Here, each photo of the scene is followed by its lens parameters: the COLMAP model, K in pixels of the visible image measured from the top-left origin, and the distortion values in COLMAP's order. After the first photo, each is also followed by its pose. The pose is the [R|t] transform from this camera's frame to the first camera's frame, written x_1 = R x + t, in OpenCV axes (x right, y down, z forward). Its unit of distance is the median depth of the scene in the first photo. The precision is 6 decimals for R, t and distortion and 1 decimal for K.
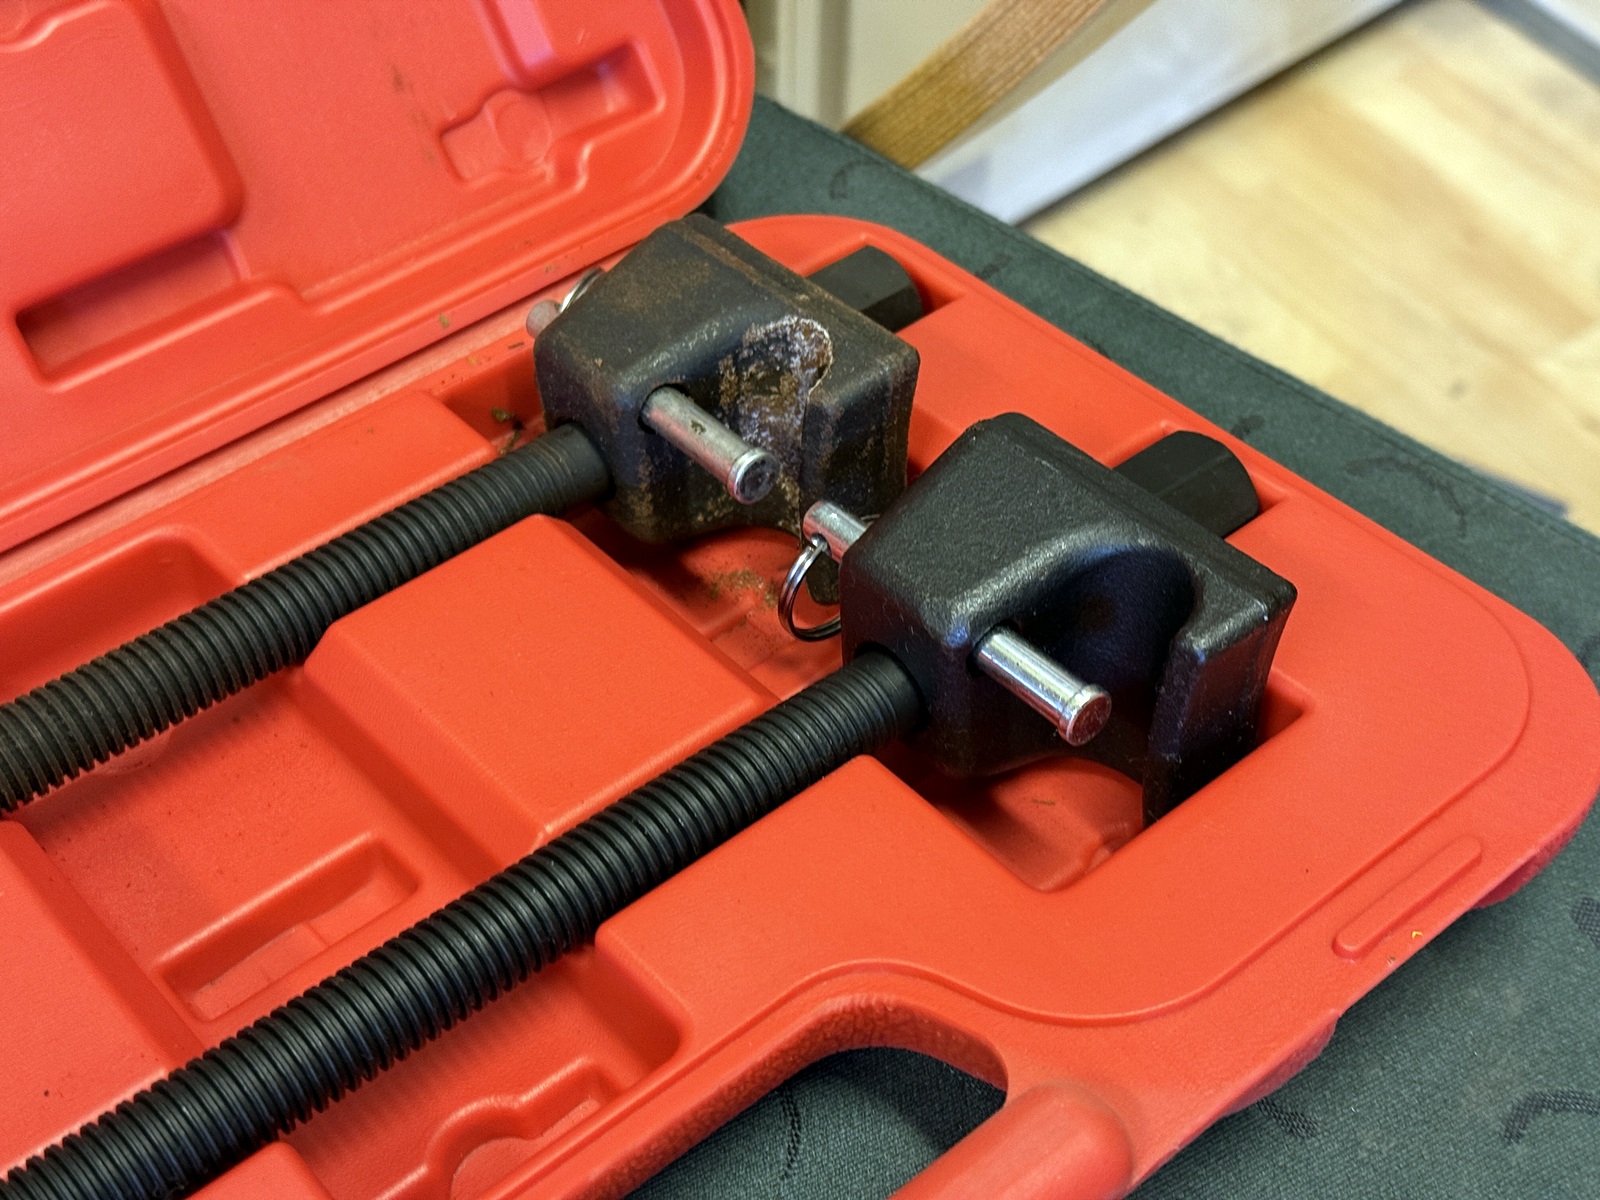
lens RADIAL K [[2266.1, 0, 827.5], [0, 2266.1, 601.1], [0, 0, 1]] dist [0.163868, -0.352041]
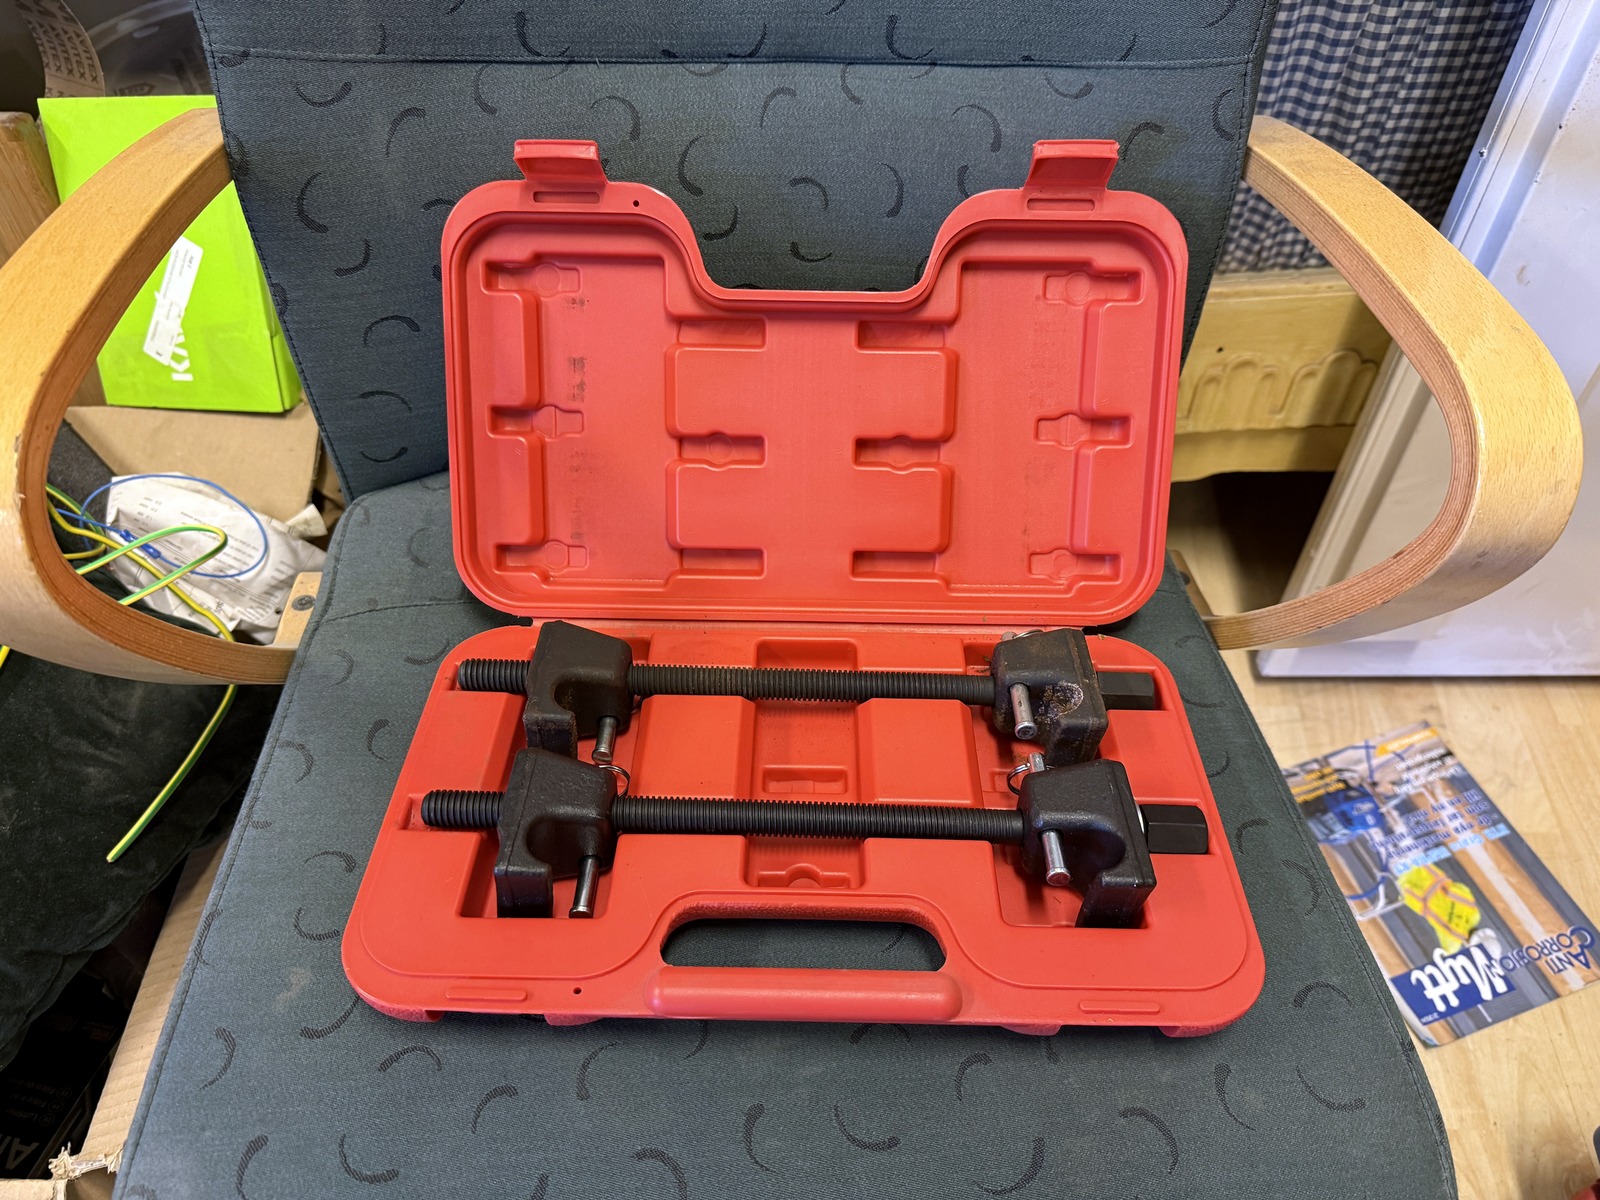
lens RADIAL K [[1120.2, 0, 798.7], [0, 1120.2, 607.9], [0, 0, 1]] dist [0.079055, -0.086357]
pose [[0.748835, 0.471373, -0.465890, 0.304346], [-0.480947, 0.870152, 0.107357, -0.187733], [0.456000, 0.143676, 0.878306, -0.287639]]
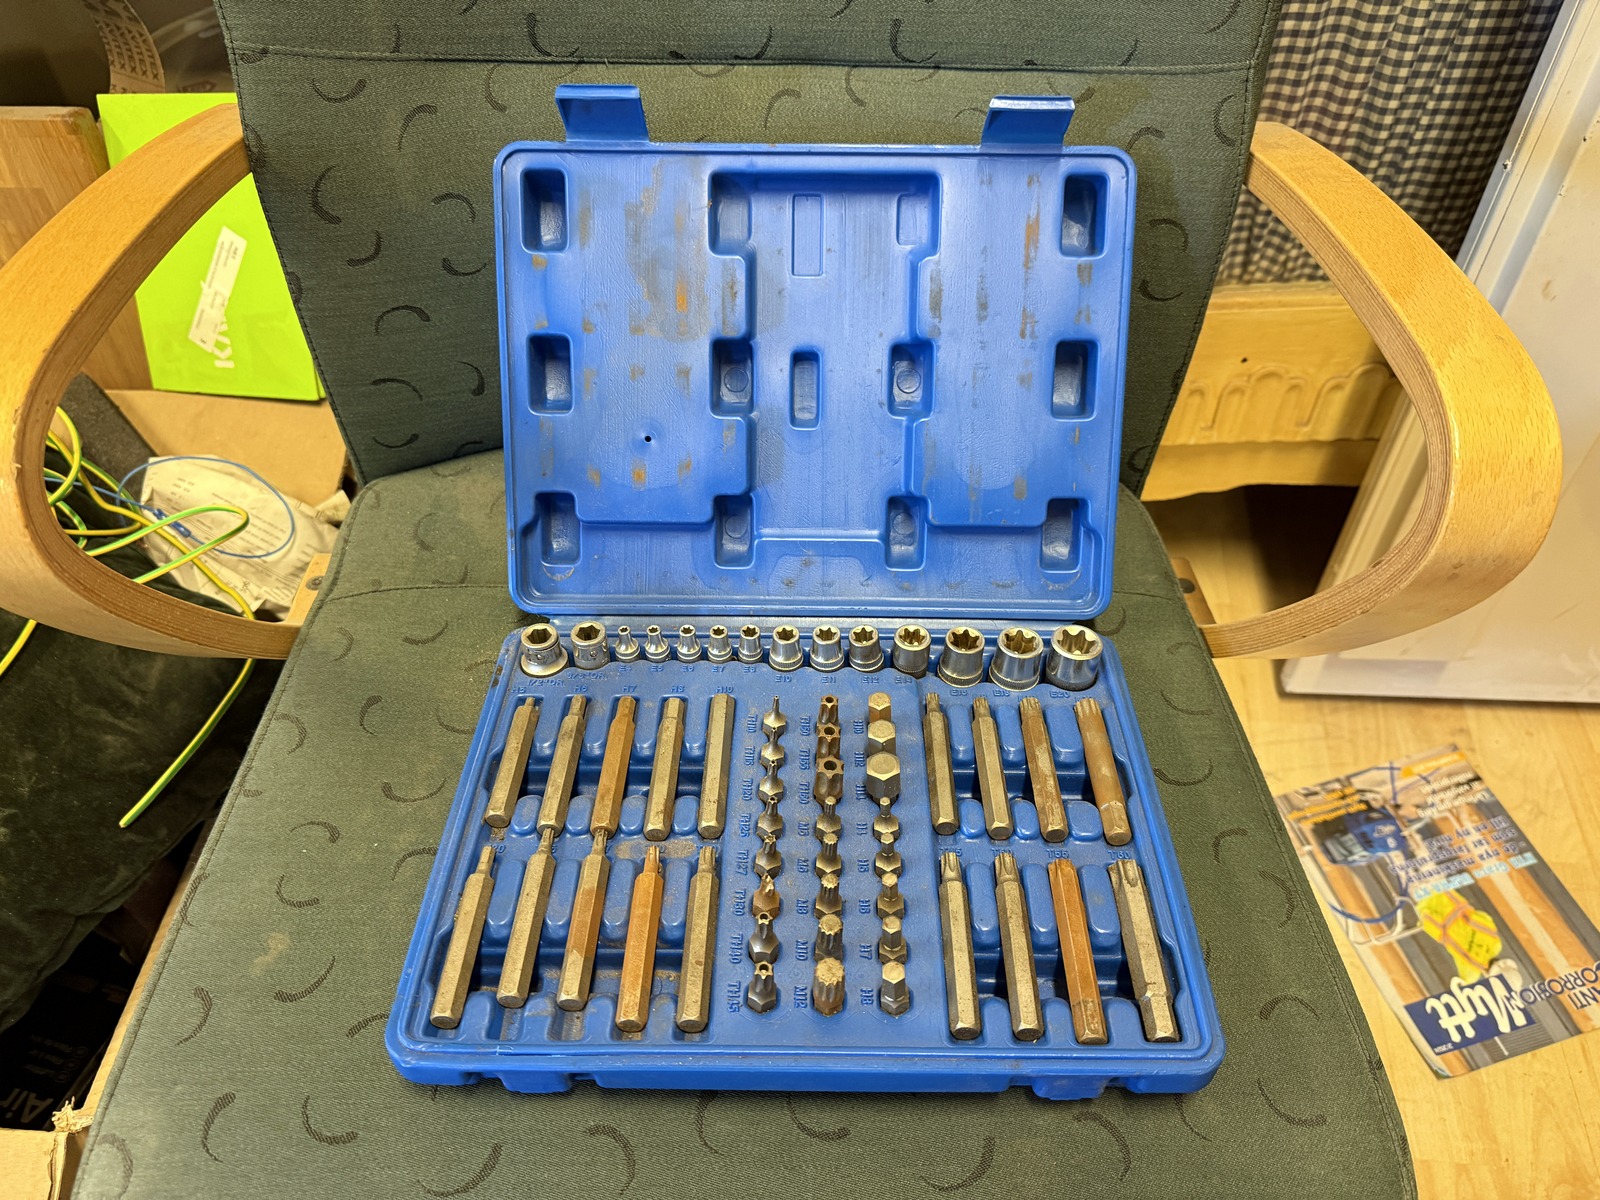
lens RADIAL K [[1119.0, 0, 800.0], [0, 1119.0, 600.0], [0, 0, 1]] dist [0.075826, -0.084606]
pose [[0.709888, 0.489198, -0.506700, 0.379960], [-0.503749, 0.855453, 0.120152, -0.218058], [0.492236, 0.169955, 0.853709, -0.254159]]
